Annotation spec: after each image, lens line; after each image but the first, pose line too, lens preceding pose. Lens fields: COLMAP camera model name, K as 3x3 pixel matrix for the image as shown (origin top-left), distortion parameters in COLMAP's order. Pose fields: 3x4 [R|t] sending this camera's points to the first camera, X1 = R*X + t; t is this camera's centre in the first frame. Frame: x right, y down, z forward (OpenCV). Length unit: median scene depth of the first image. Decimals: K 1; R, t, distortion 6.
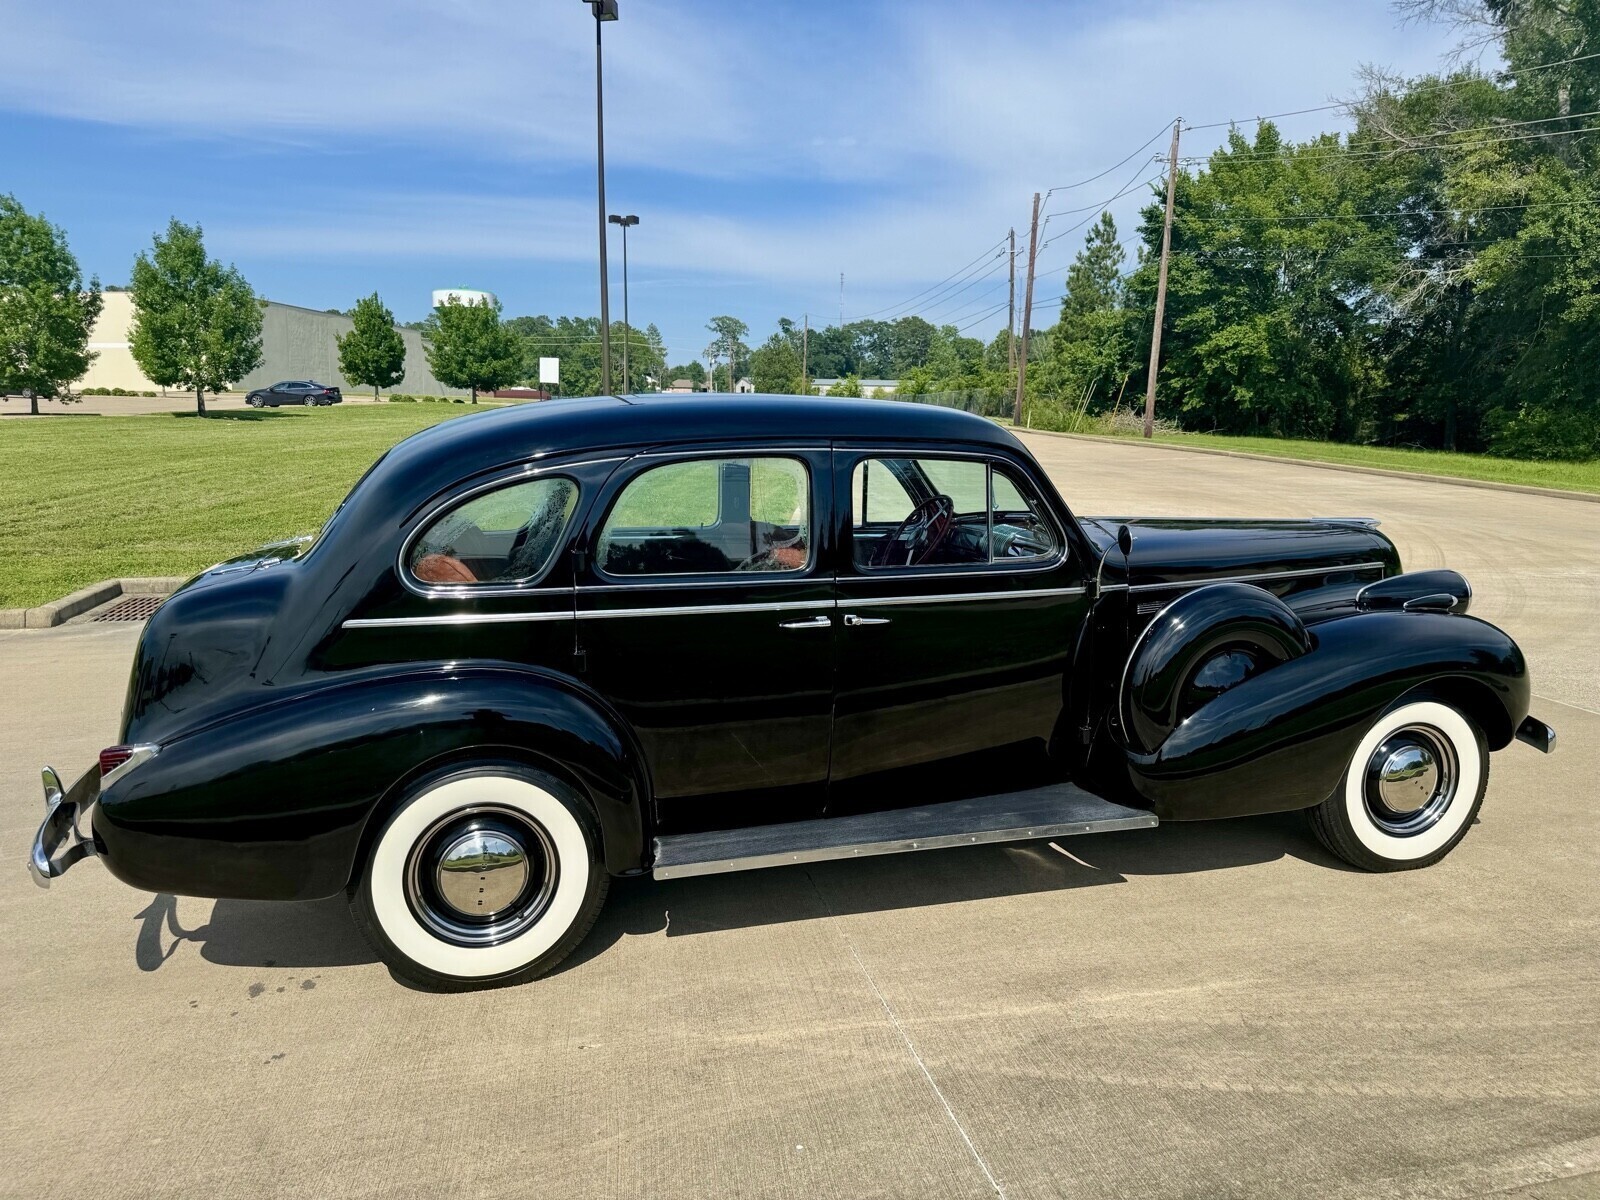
lens RADIAL K [[1124.8, 0, 800.0], [0, 1124.8, 600.0], [0, 0, 1]] dist [0.003598, -0.008453]
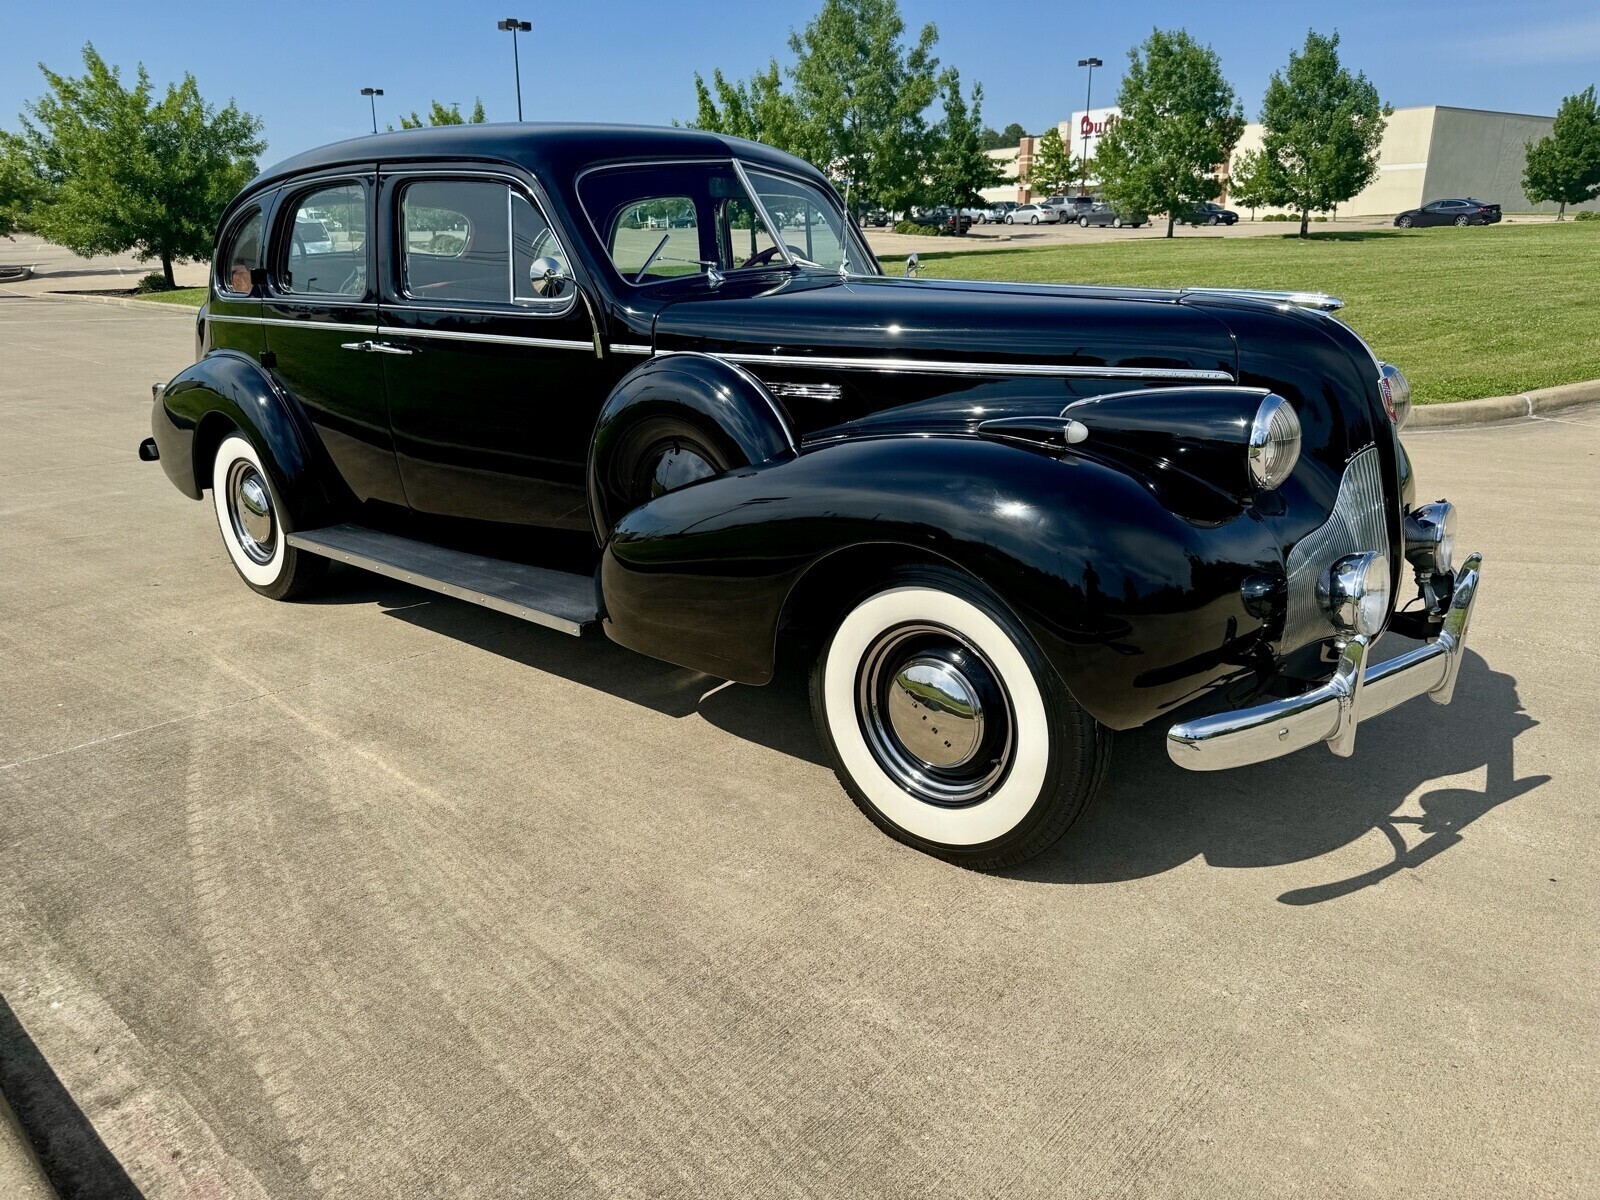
lens RADIAL K [[1124.8, 0, 800.0], [0, 1124.8, 600.0], [0, 0, 1]] dist [0.003598, -0.008453]
pose [[0.561679, 0.238020, -0.792378, 1.160205], [-0.122318, 0.971089, 0.204996, -0.015193], [0.818263, -0.018220, 0.574555, 0.721773]]
